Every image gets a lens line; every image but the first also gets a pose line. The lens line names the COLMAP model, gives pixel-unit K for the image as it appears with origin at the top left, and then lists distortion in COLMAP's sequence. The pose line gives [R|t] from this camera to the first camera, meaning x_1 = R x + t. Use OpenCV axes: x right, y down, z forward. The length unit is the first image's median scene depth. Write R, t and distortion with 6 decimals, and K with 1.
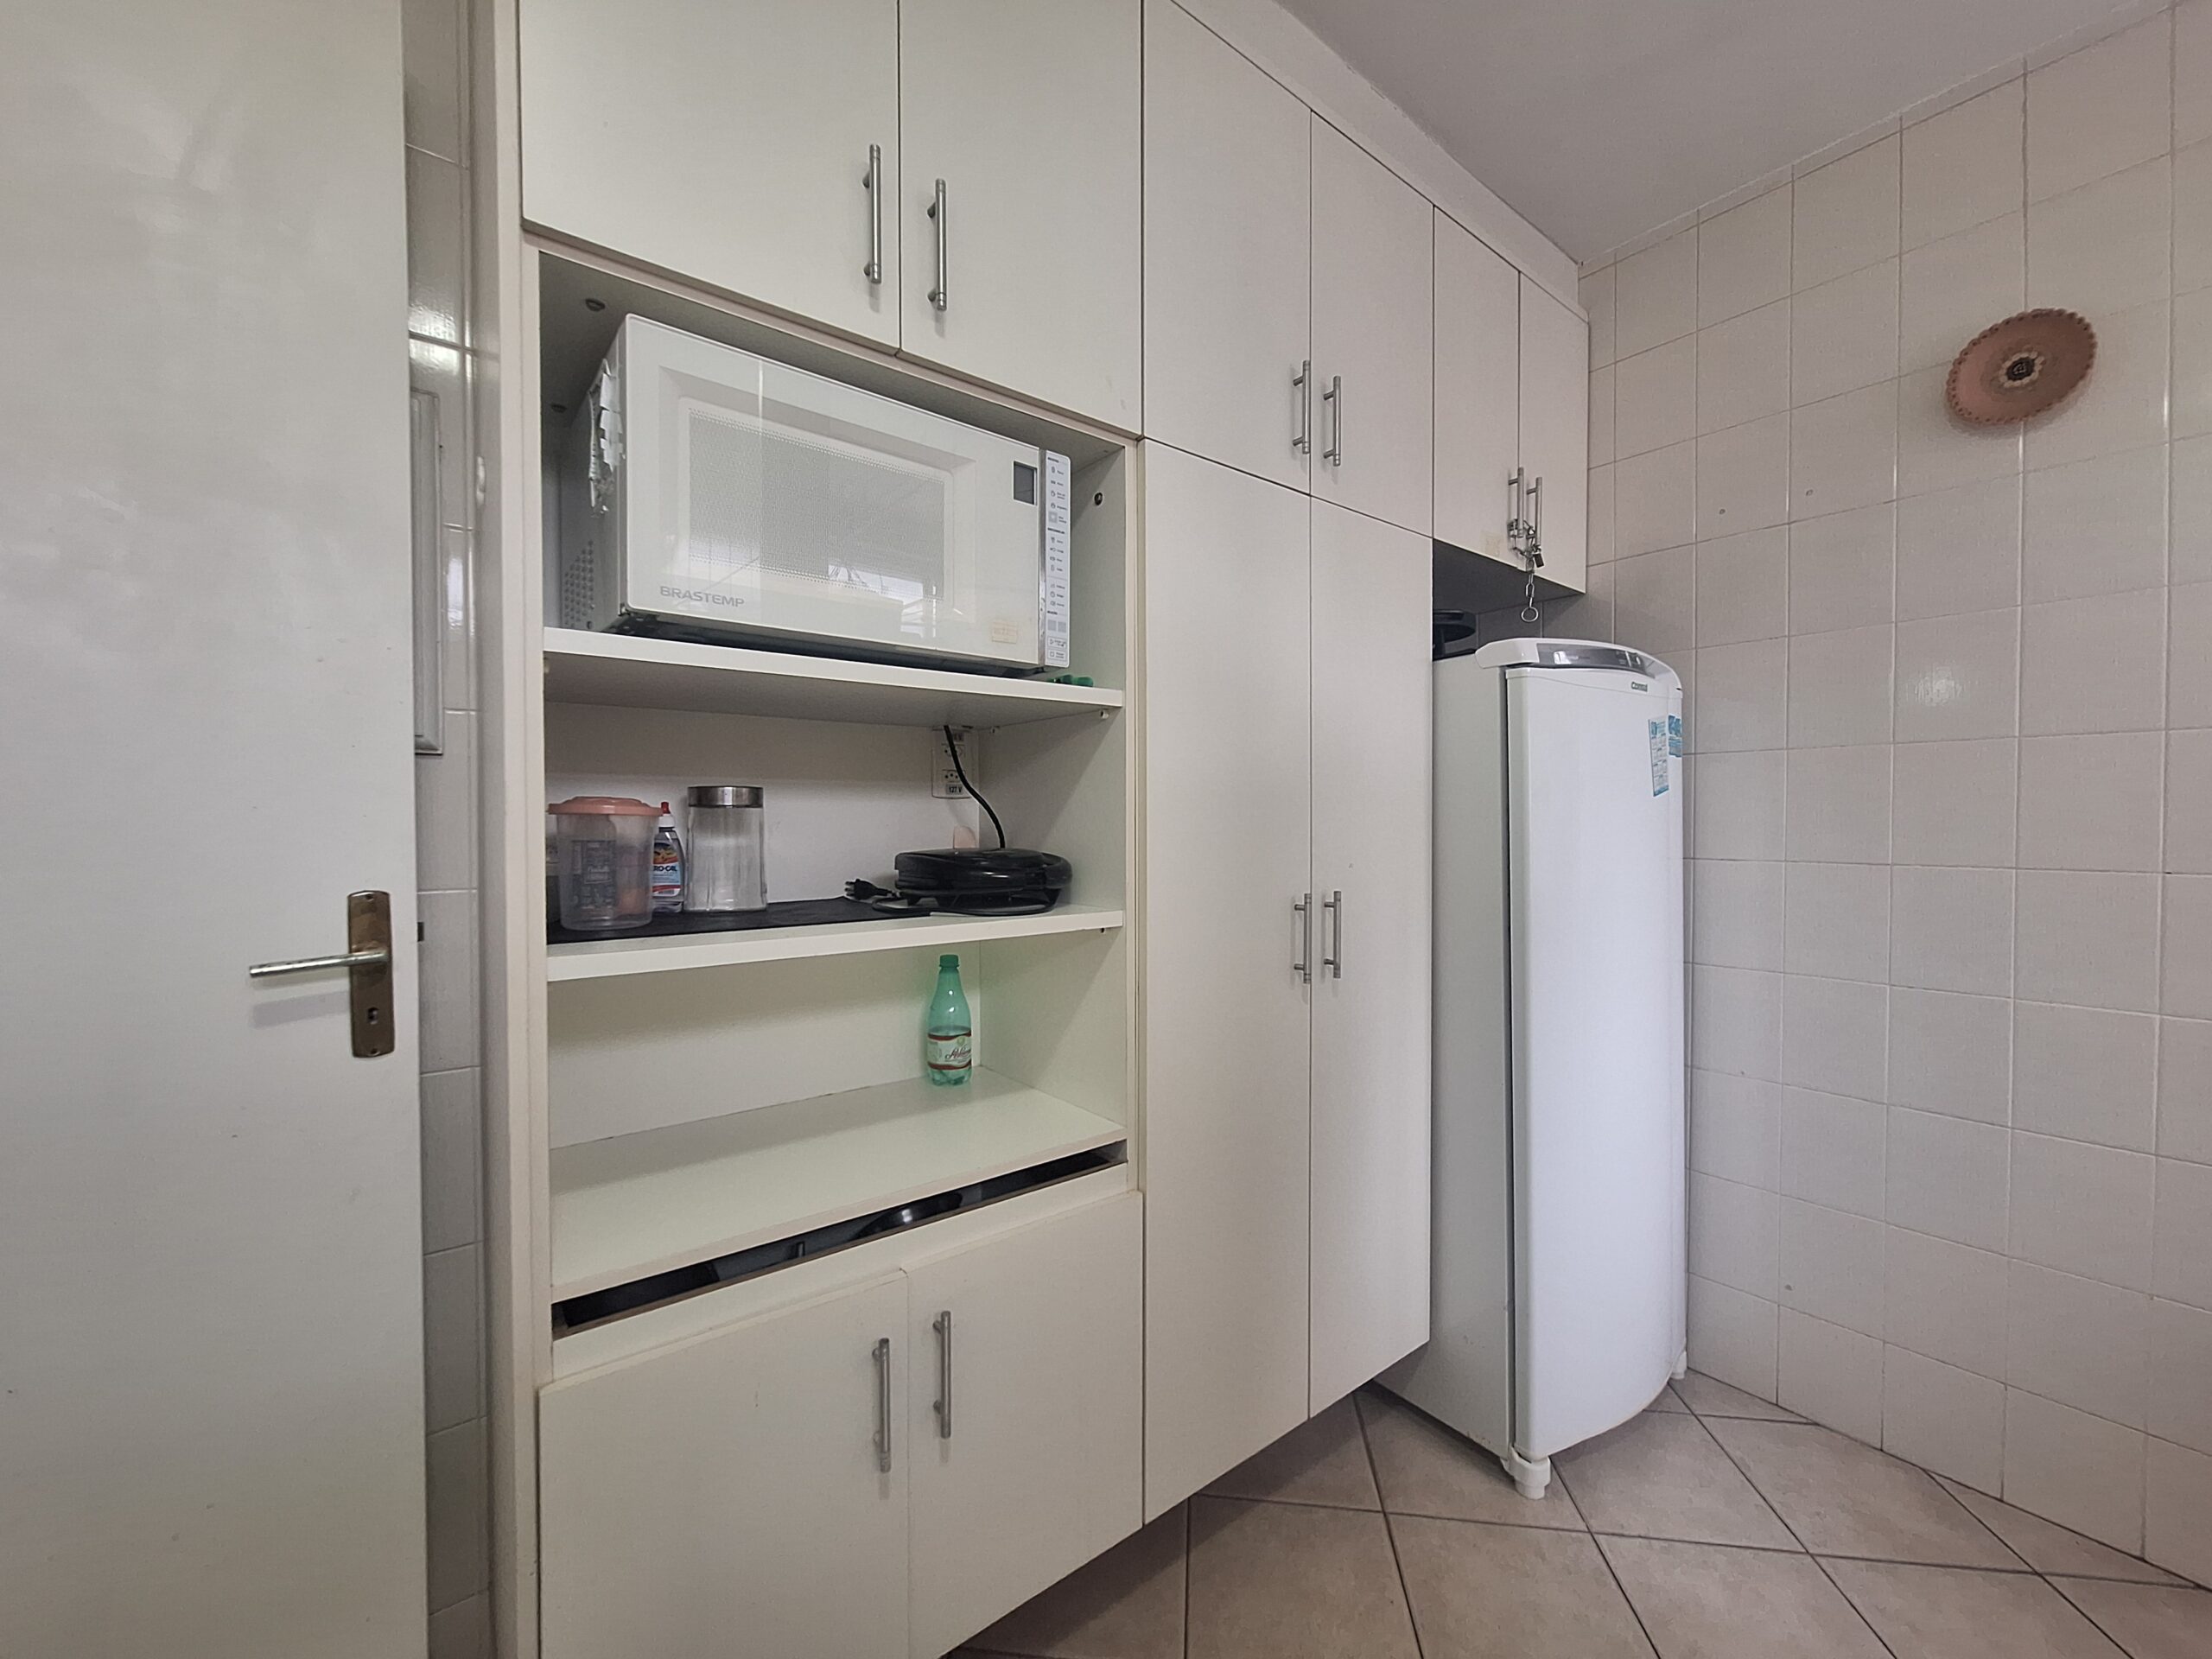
lens RADIAL K [[879.2, 0, 1101.6], [0, 879.2, 835.1], [0, 0, 1]] dist [-0.002821, 0.000937]
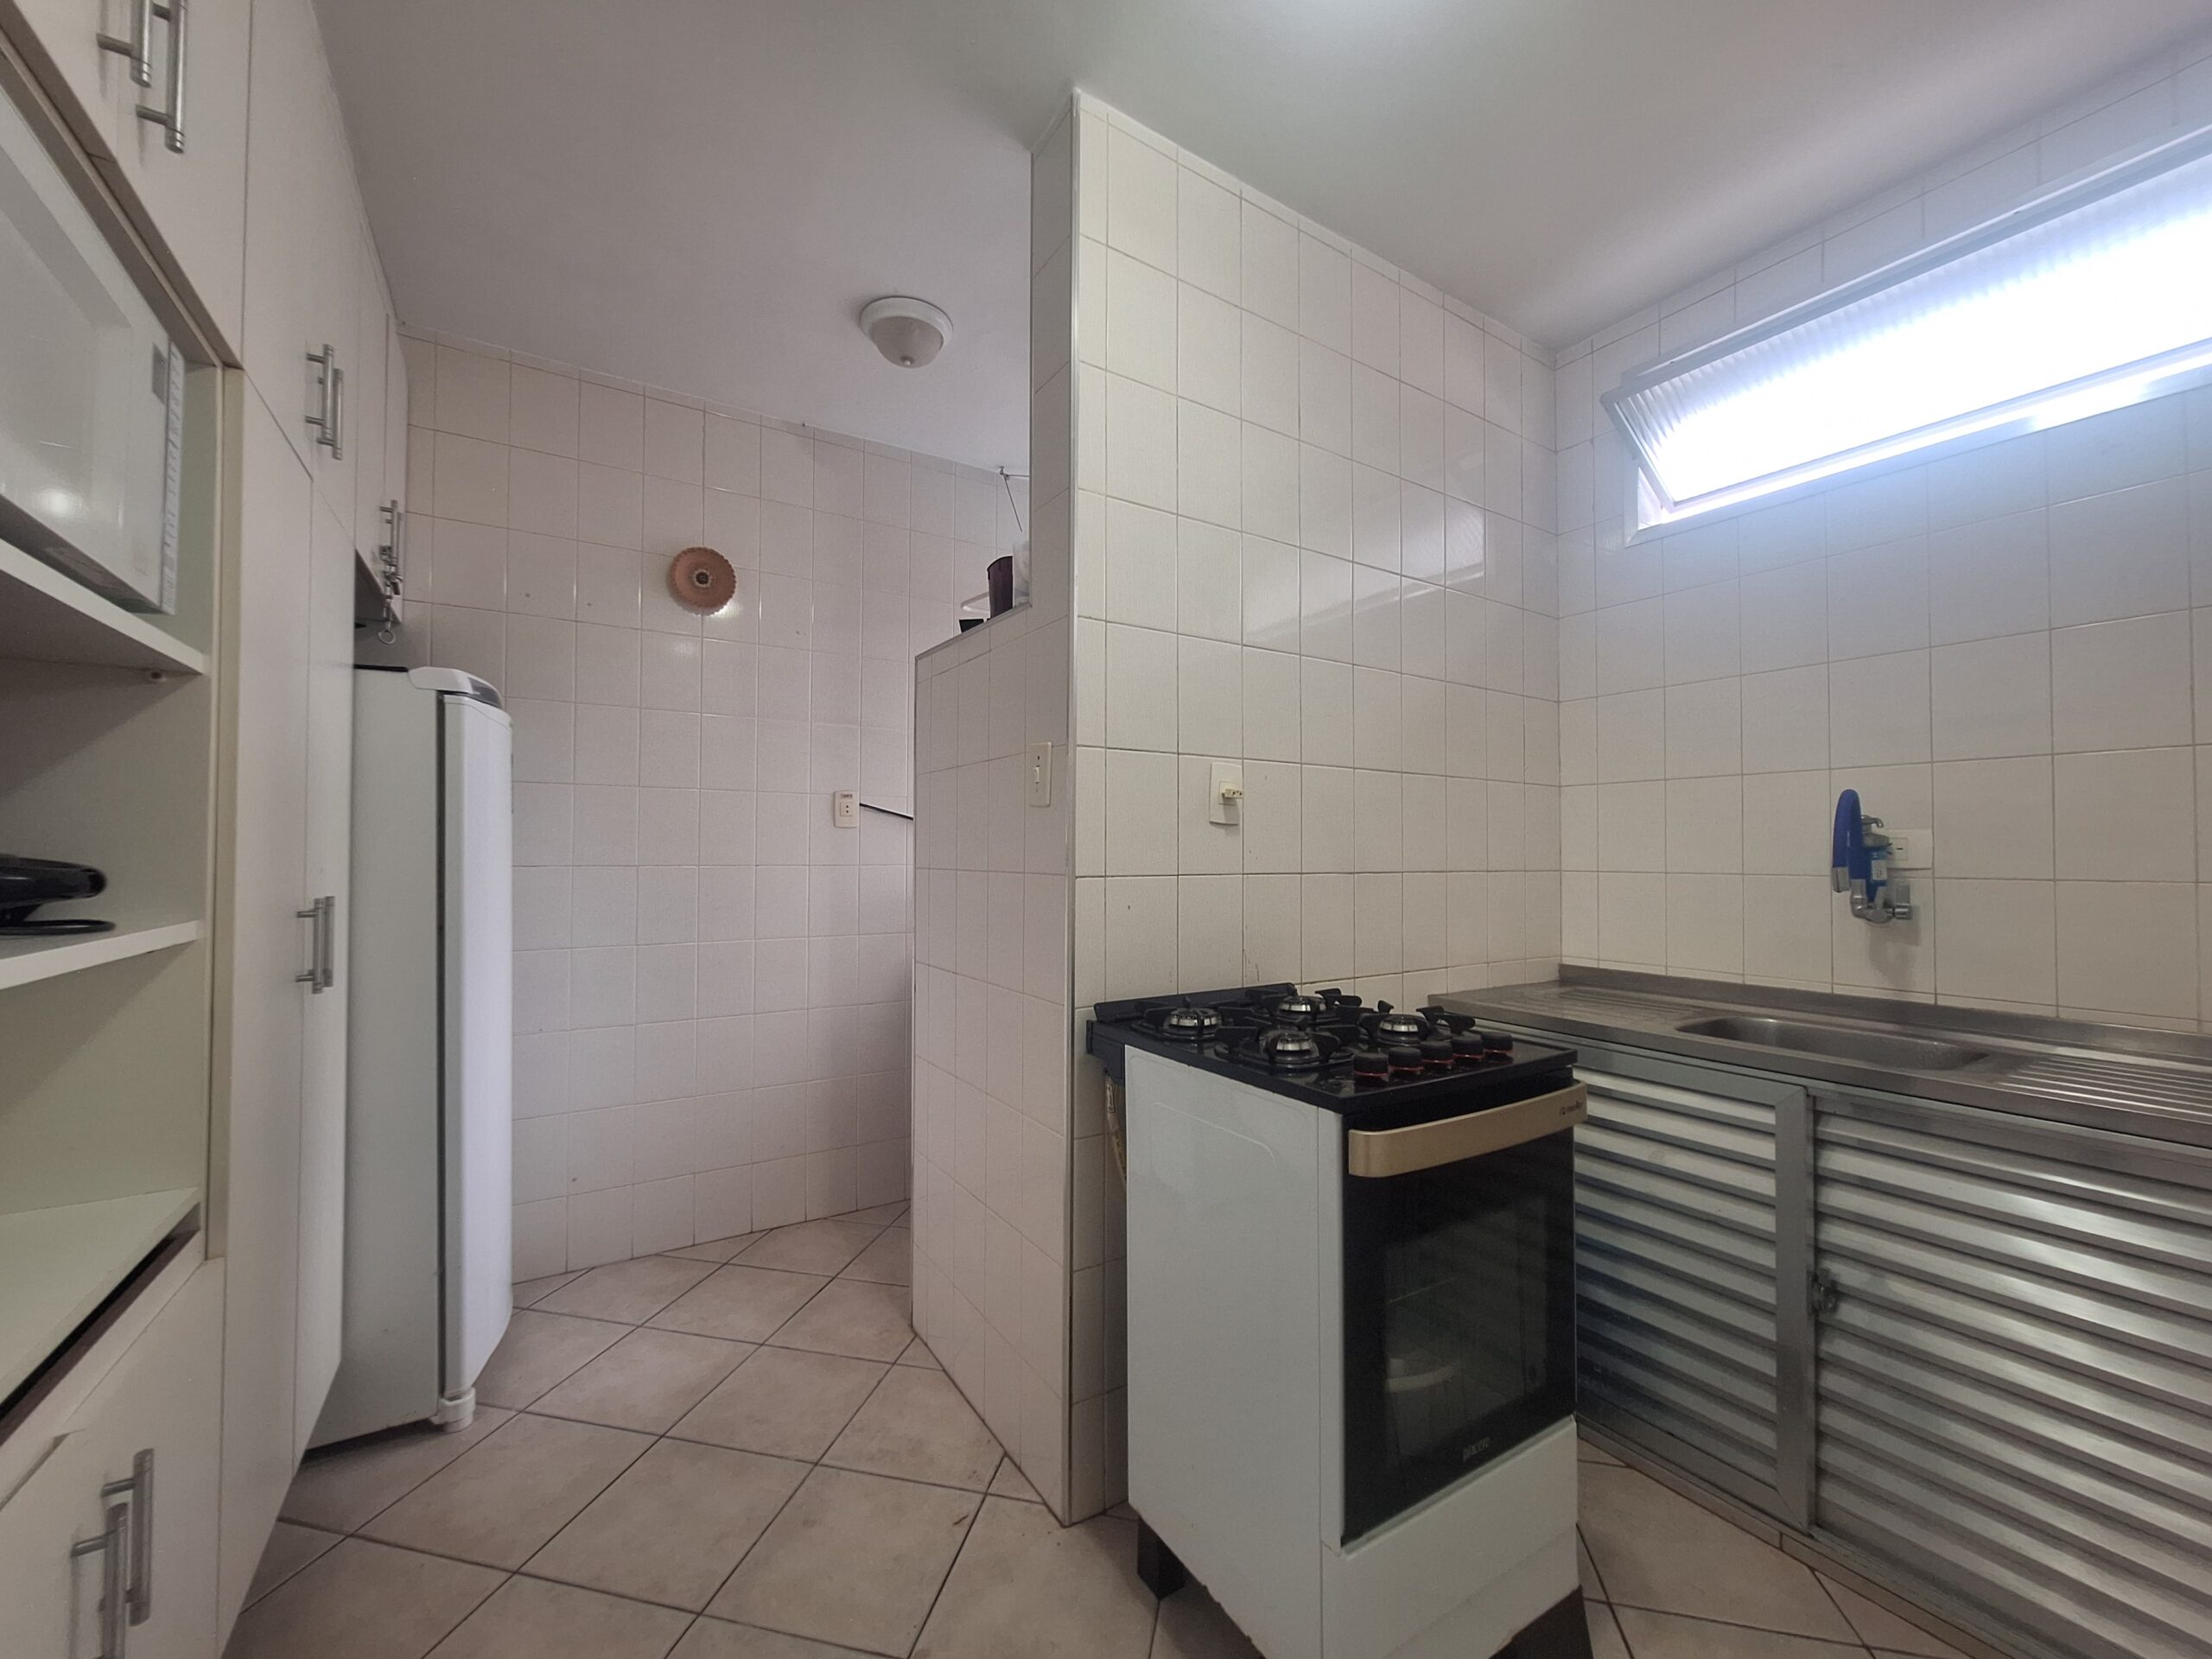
lens RADIAL K [[879.2, 0, 1099.2], [0, 879.2, 835.0], [0, 0, 1]] dist [-0.002821, 0.000937]
pose [[0.085448, 0.025167, 0.996025, -0.614812], [0.011174, 0.999594, -0.026216, 0.031001], [-0.996280, 0.013370, 0.085132, 0.080653]]
